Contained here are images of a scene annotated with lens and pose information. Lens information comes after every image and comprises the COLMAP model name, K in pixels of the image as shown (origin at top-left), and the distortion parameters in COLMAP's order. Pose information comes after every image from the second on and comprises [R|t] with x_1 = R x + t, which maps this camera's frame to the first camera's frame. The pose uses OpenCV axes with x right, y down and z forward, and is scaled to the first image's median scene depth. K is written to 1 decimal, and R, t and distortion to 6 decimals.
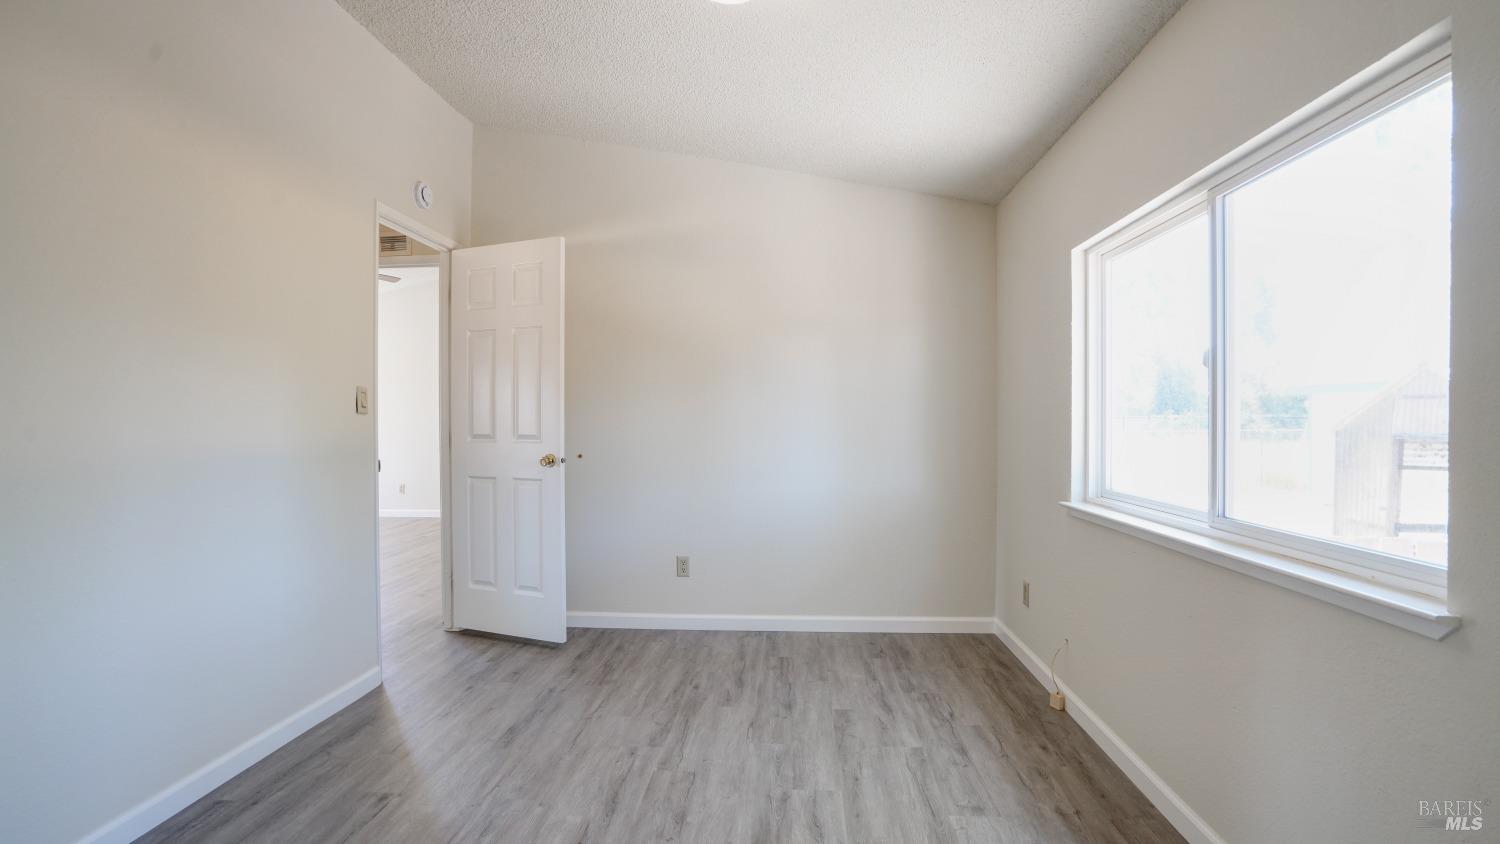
lens RADIAL K [[704.5, 0, 750.8], [0, 704.5, 421.0], [0, 0, 1]] dist [-0.045205, 0.011029]
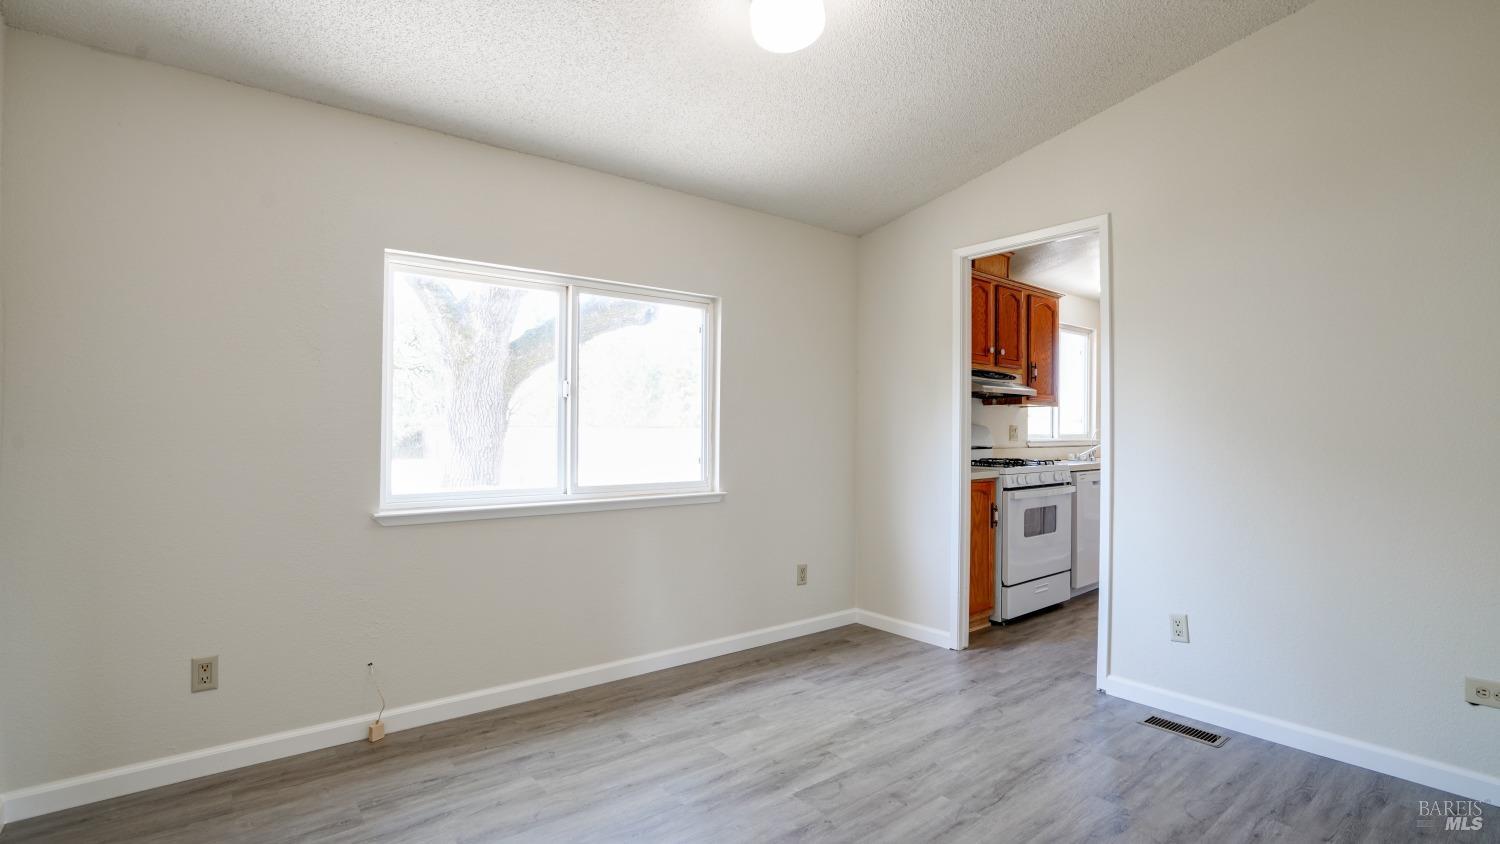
lens RADIAL K [[704.5, 0, 751.6], [0, 704.5, 424.9], [0, 0, 1]] dist [-0.045205, 0.011029]
pose [[-0.673563, -0.000829, 0.739130, -0.655394], [0.000741, 0.999998, 0.001796, -0.006063], [-0.739130, 0.001758, -0.673561, 1.430810]]
